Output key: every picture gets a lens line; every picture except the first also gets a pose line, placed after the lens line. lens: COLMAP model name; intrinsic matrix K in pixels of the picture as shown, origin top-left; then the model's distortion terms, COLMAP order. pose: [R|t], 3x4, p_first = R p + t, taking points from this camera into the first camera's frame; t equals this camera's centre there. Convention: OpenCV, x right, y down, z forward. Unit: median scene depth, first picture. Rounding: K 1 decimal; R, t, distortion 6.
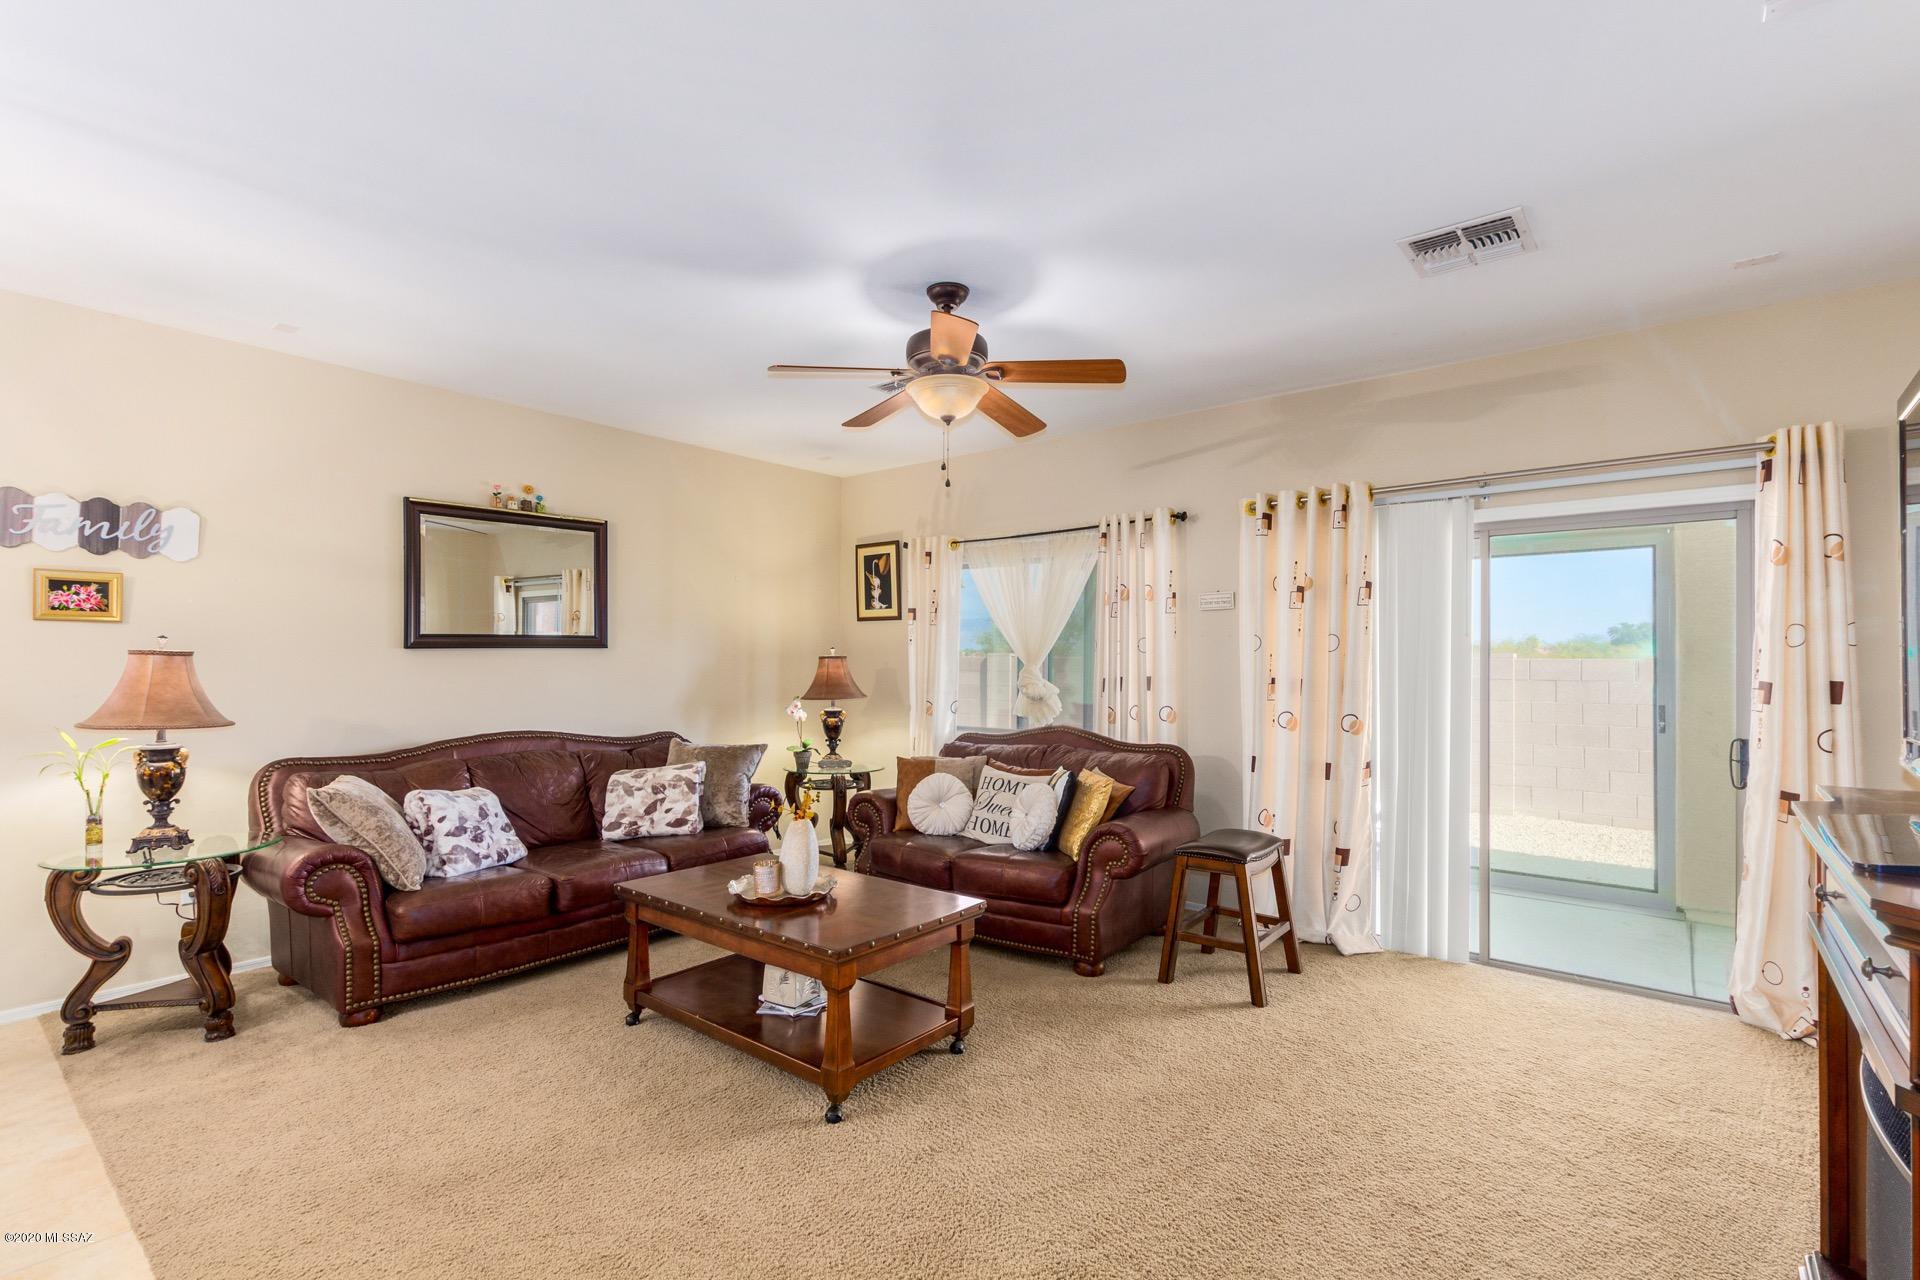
lens RADIAL K [[874.5, 0, 965.6], [0, 874.5, 655.7], [0, 0, 1]] dist [0.009390, -0.002725]
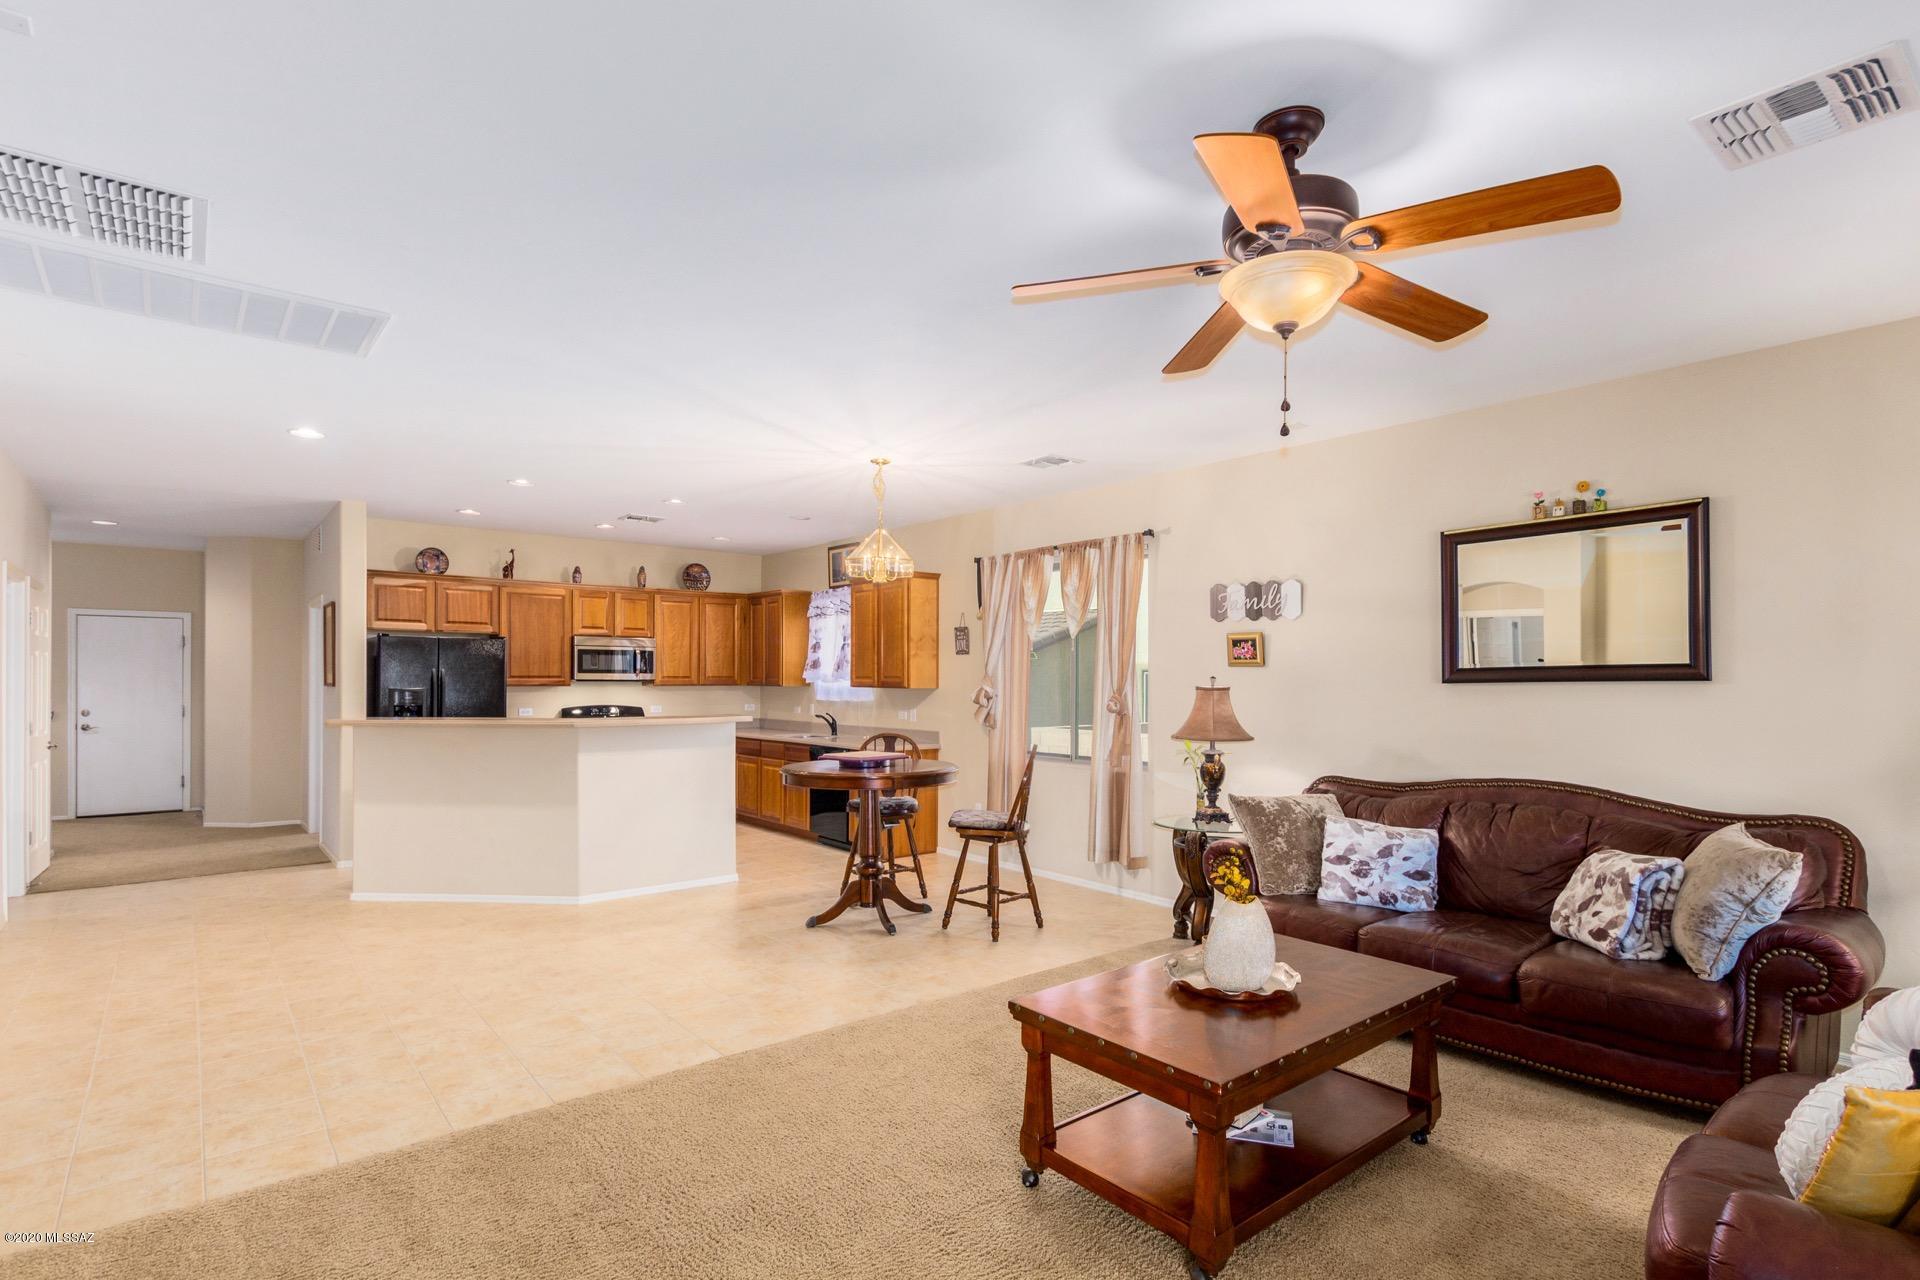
lens RADIAL K [[942.2, 0, 965.3], [0, 942.2, 678.6], [0, 0, 1]] dist [0.017712, -0.004716]
pose [[-0.203128, -0.004314, -0.979143, 0.552454], [0.001705, 0.999987, -0.004759, -0.009704], [0.979151, -0.002636, -0.203118, 0.716867]]
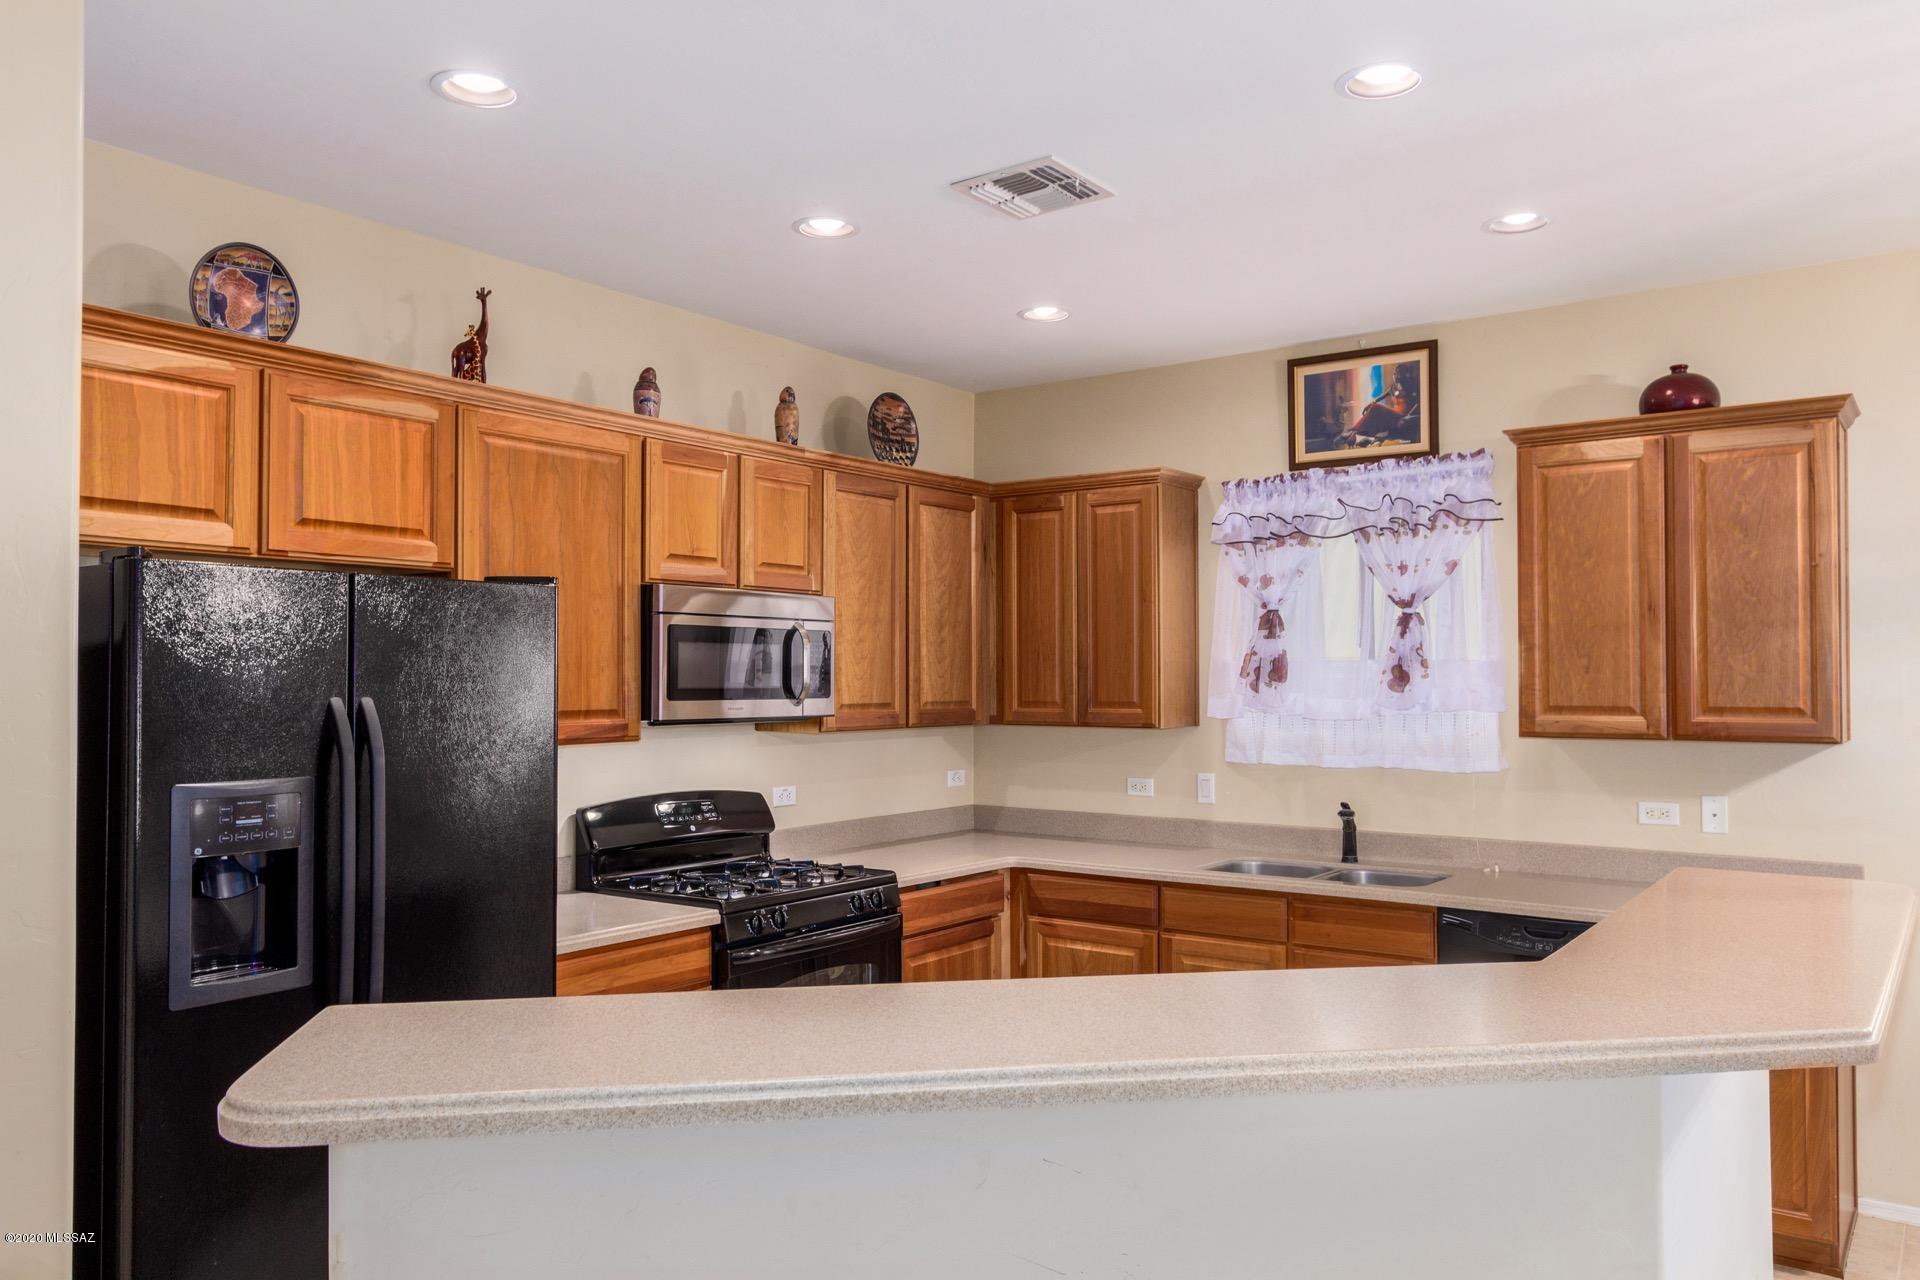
lens RADIAL K [[1358.4, 0, 967.9], [0, 1358.4, 655.1], [0, 0, 1]] dist [0.001283, -0.001446]
pose [[0.043368, -0.020465, -0.998850, -0.364428], [0.007541, 0.999768, -0.020157, -0.044543], [0.999031, -0.006658, 0.043512, -0.382320]]
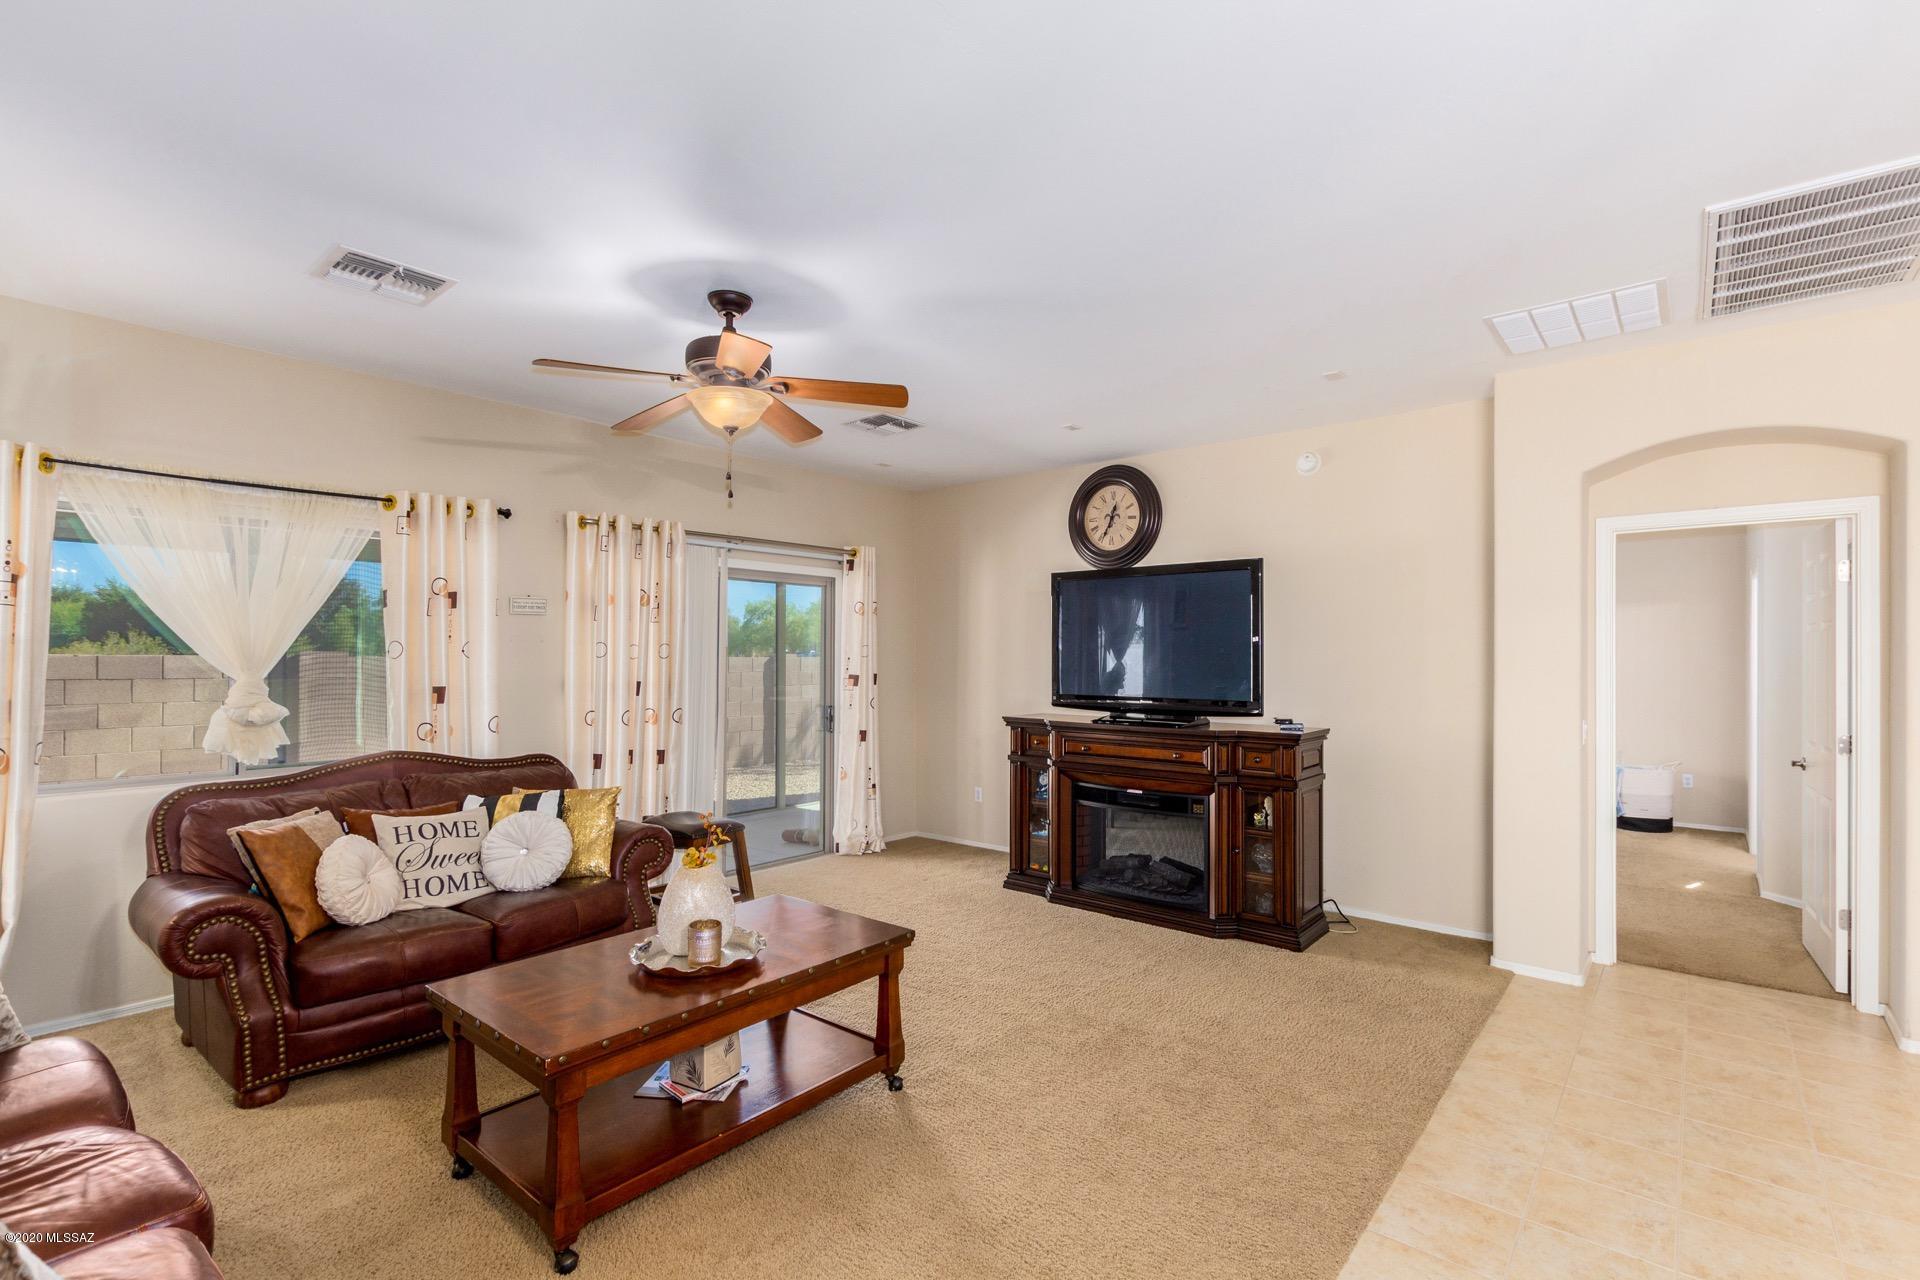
lens RADIAL K [[874.5, 0, 967.8], [0, 874.5, 650.0], [0, 0, 1]] dist [0.009390, -0.002725]
pose [[0.016303, 0.004371, 0.999858, -0.795829], [-0.008060, 0.999959, -0.004240, -0.014227], [-0.999835, -0.007990, 0.016337, 0.563262]]
